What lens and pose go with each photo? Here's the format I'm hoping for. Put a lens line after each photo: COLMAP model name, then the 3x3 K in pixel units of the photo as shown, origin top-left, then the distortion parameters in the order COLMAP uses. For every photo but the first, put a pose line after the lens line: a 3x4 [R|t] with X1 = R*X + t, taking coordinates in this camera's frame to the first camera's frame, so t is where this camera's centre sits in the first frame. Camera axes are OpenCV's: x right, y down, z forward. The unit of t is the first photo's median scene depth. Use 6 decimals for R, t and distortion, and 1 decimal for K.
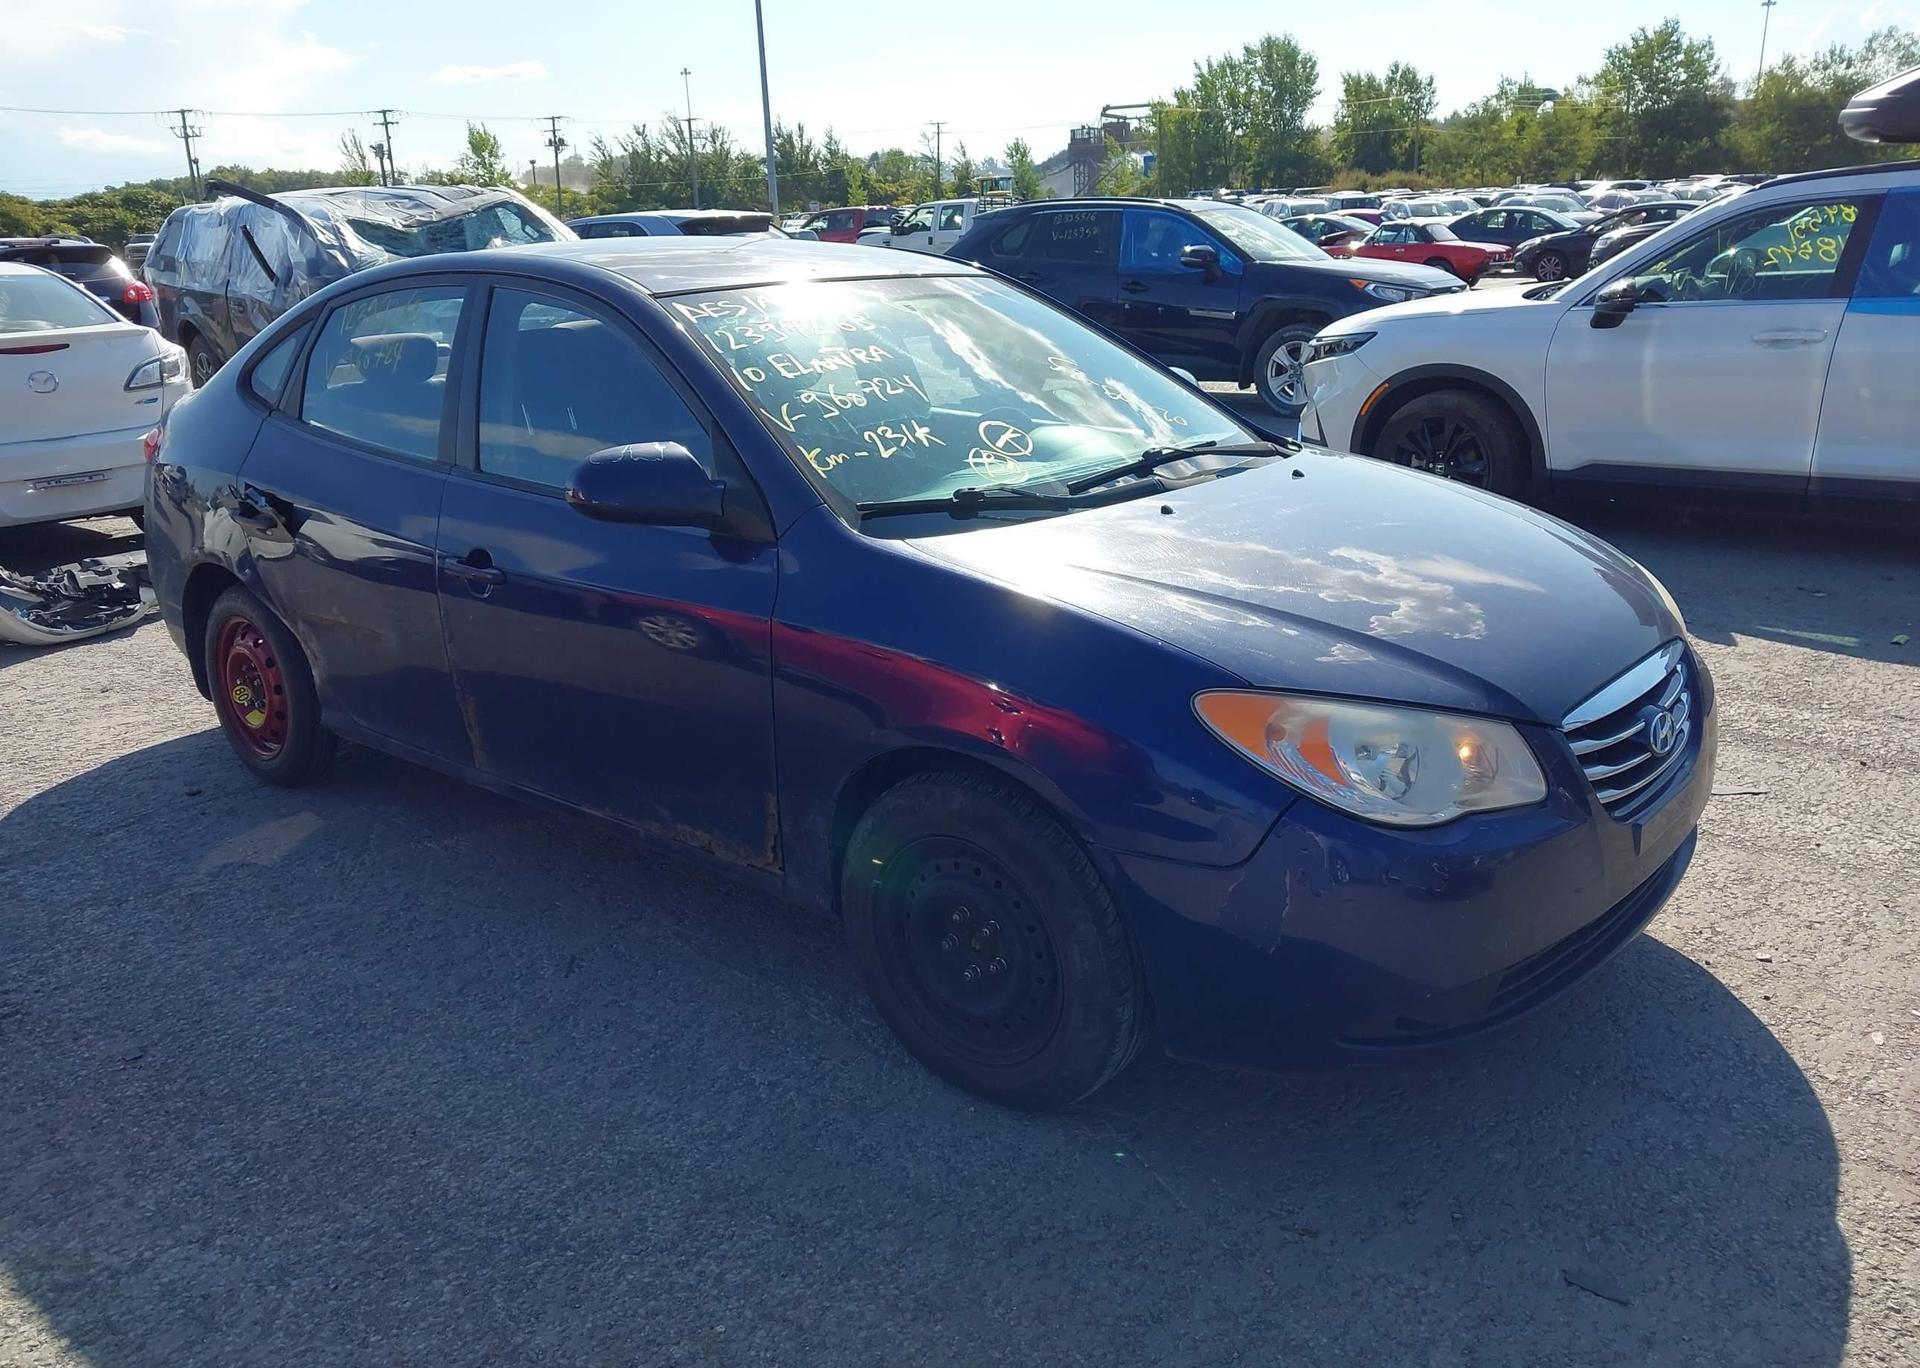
lens RADIAL K [[1542.6, 0, 952.7], [0, 1542.6, 698.4], [0, 0, 1]] dist [0.013116, -0.008733]
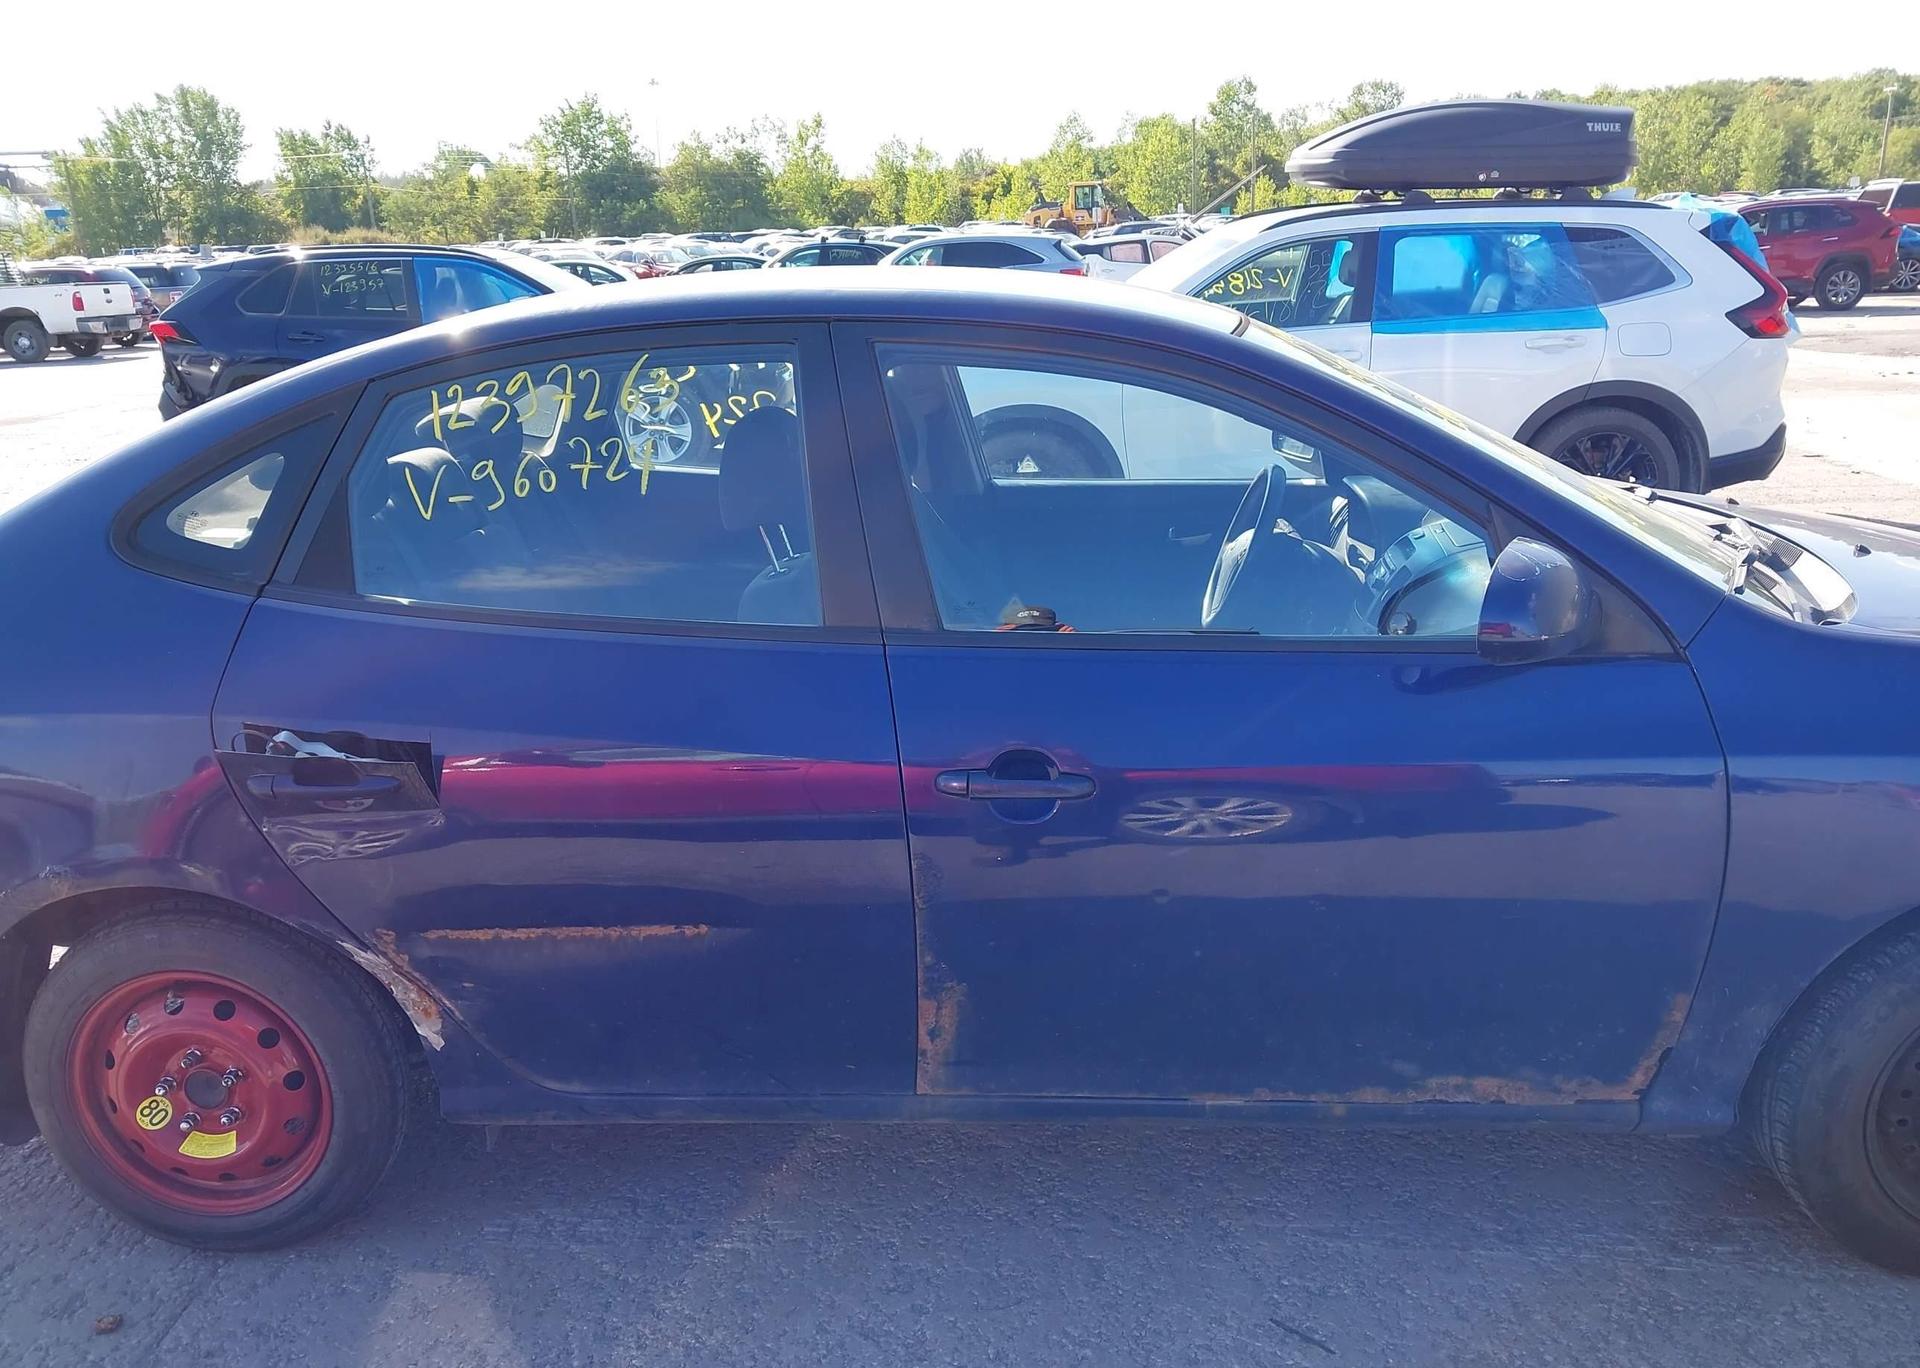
lens RADIAL K [[1542.6, 0, 962.5], [0, 1542.6, 678.7], [0, 0, 1]] dist [0.013116, -0.008733]
pose [[0.802613, -0.162916, 0.573821, -0.354349], [0.189026, 0.981867, 0.014372, -0.072265], [-0.565758, 0.096932, 0.818854, 0.259828]]
